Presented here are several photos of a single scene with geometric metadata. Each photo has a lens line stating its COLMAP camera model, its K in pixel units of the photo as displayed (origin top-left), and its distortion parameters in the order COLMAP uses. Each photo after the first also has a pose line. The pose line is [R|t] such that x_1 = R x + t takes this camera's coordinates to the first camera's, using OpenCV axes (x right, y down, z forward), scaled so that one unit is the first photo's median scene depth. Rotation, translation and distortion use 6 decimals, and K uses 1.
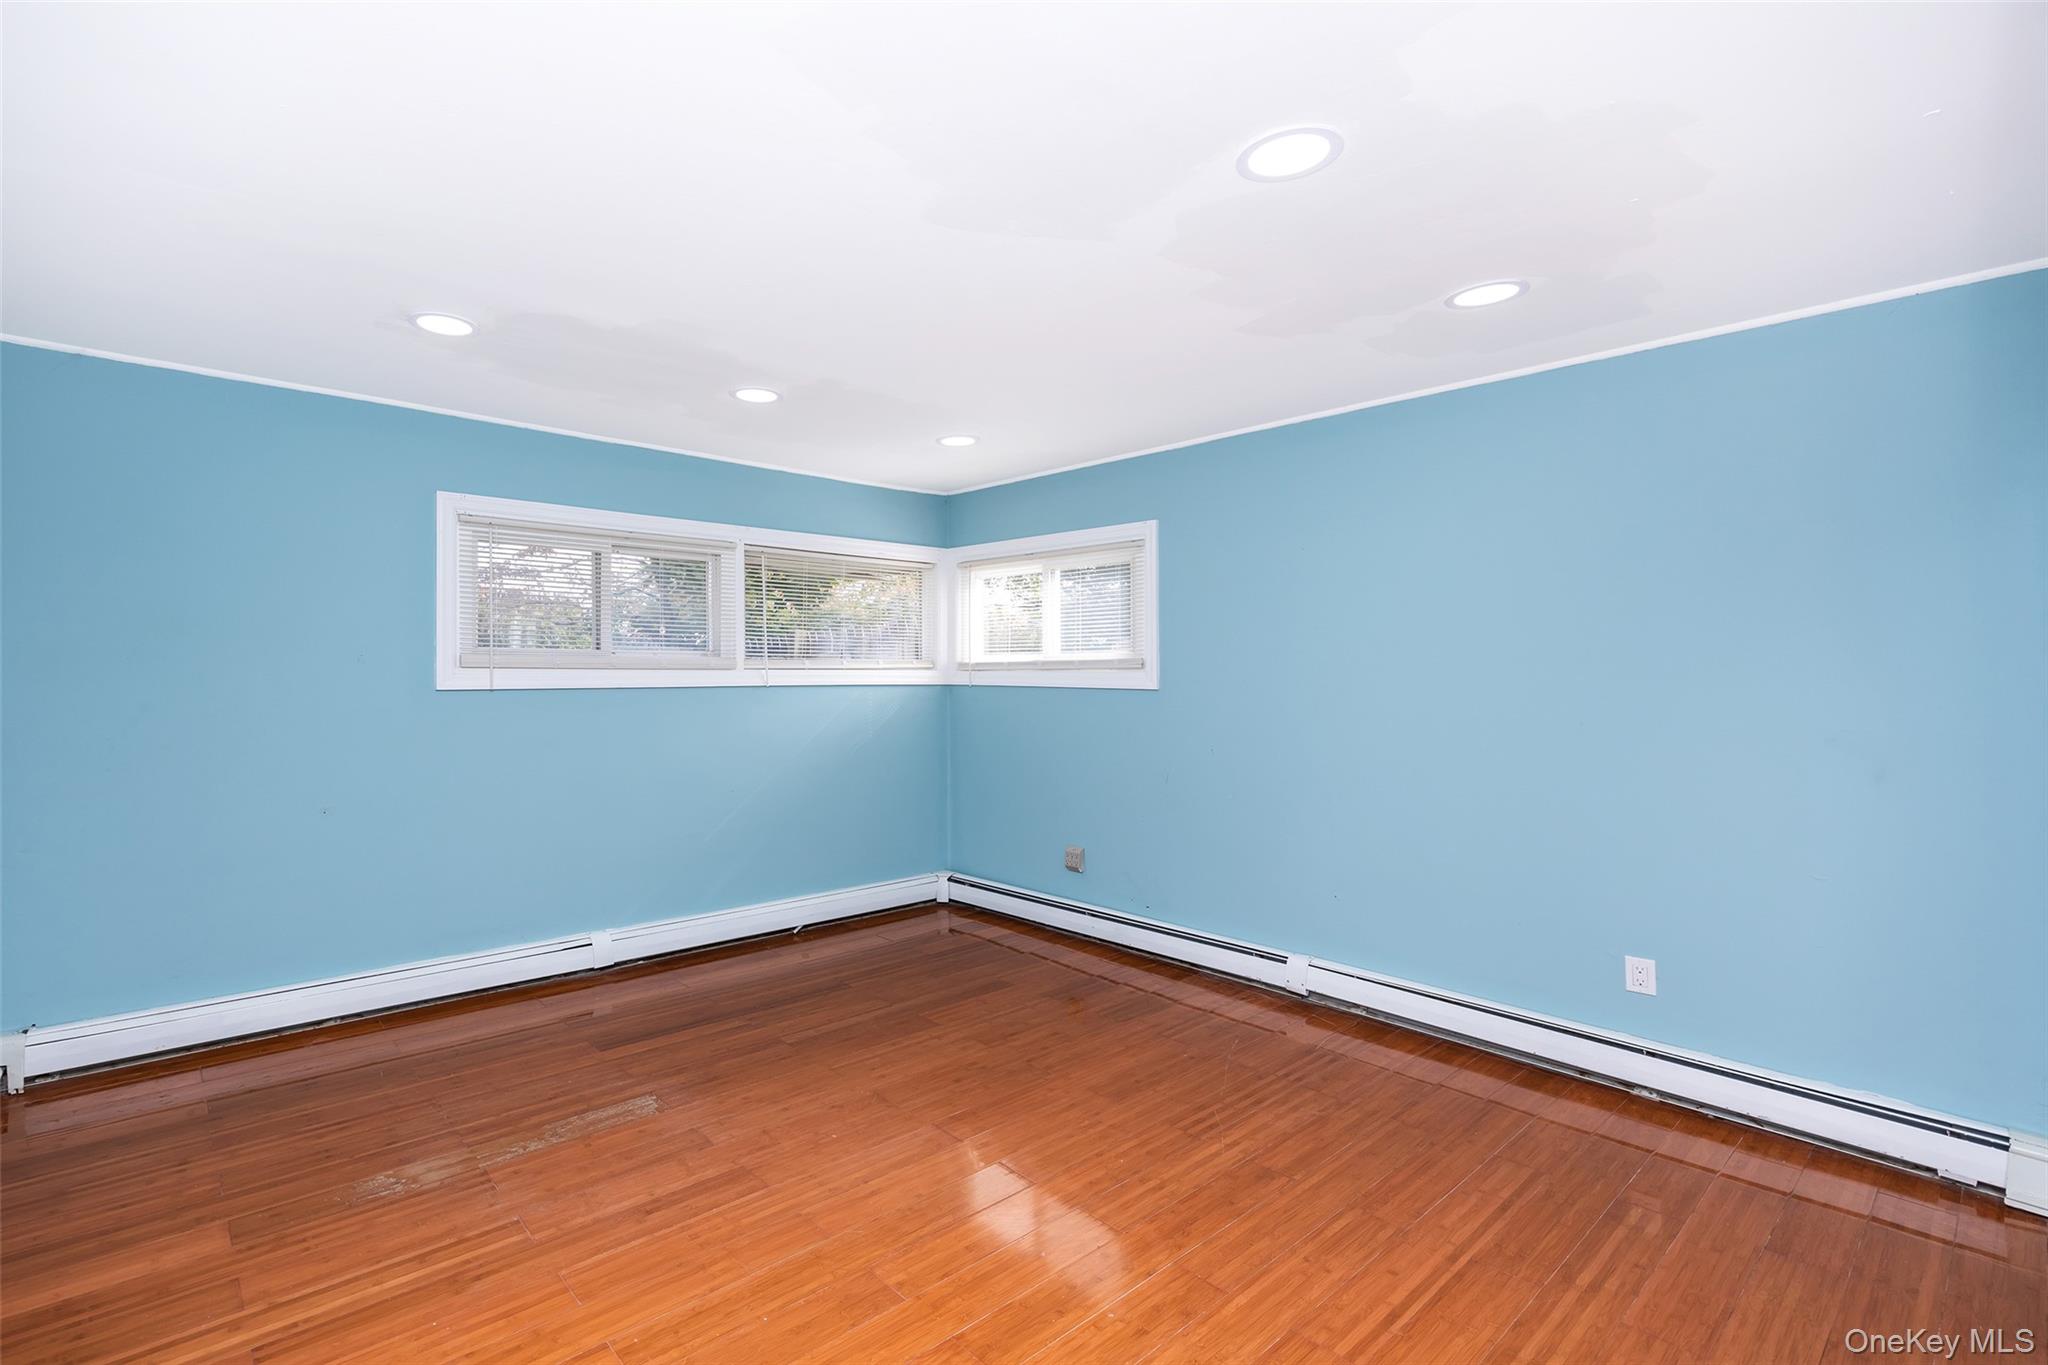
lens RADIAL K [[823.7, 0, 1027.4], [0, 823.7, 677.6], [0, 0, 1]] dist [-0.002297, -0.000160]
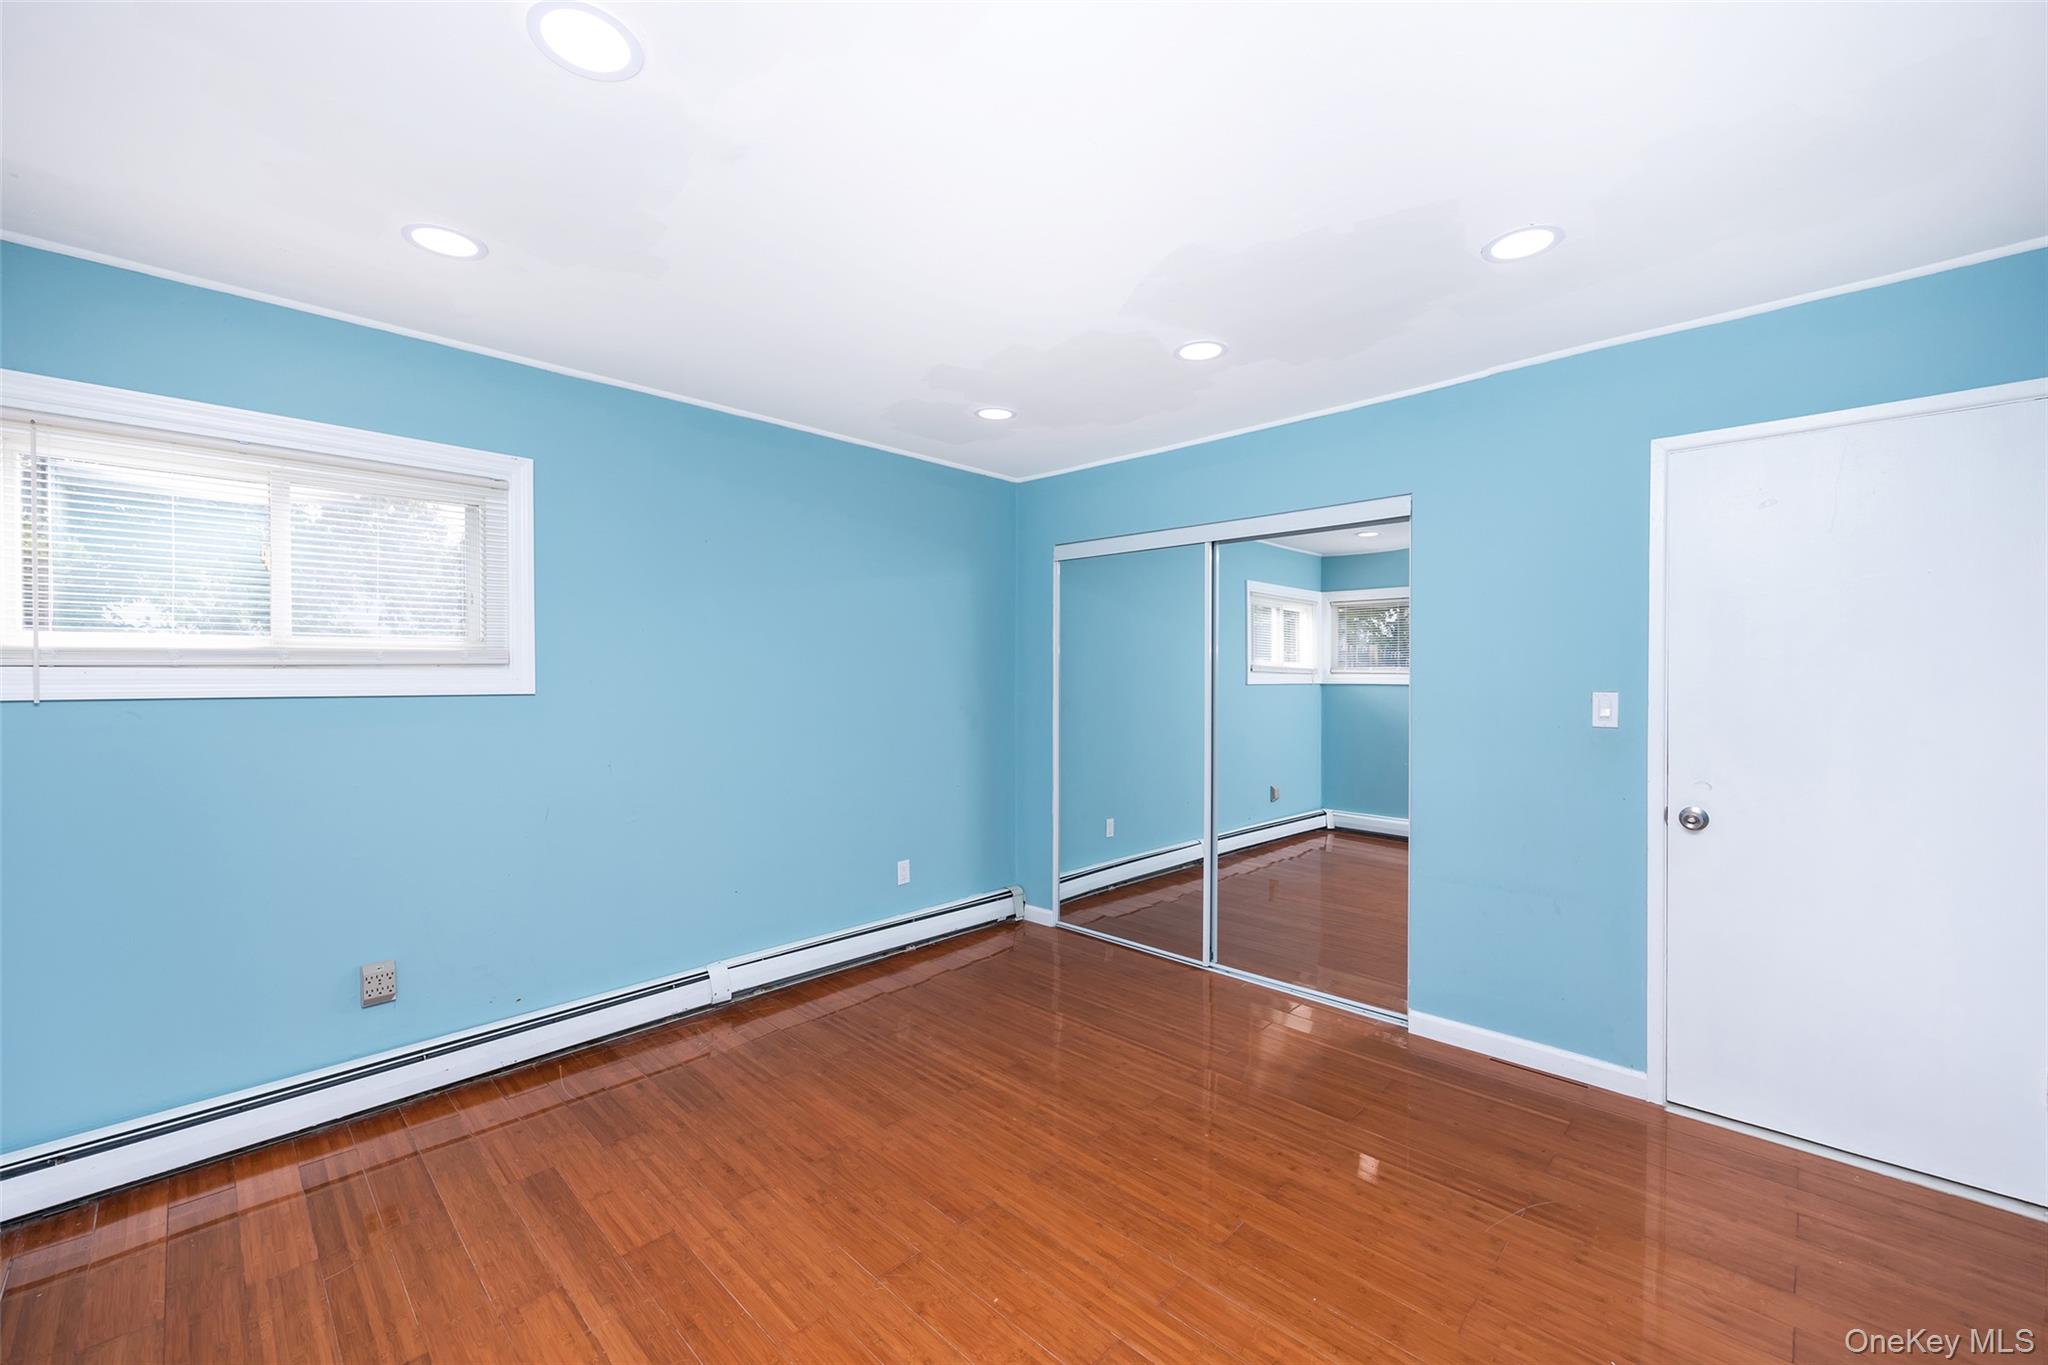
lens RADIAL K [[823.7, 0, 1027.4], [0, 823.7, 677.6], [0, 0, 1]] dist [-0.002297, -0.000160]
pose [[0.034089, -0.012121, 0.999345, -0.648623], [0.009532, 0.999885, 0.011803, -0.004775], [-0.999373, 0.009124, 0.034201, 0.634548]]
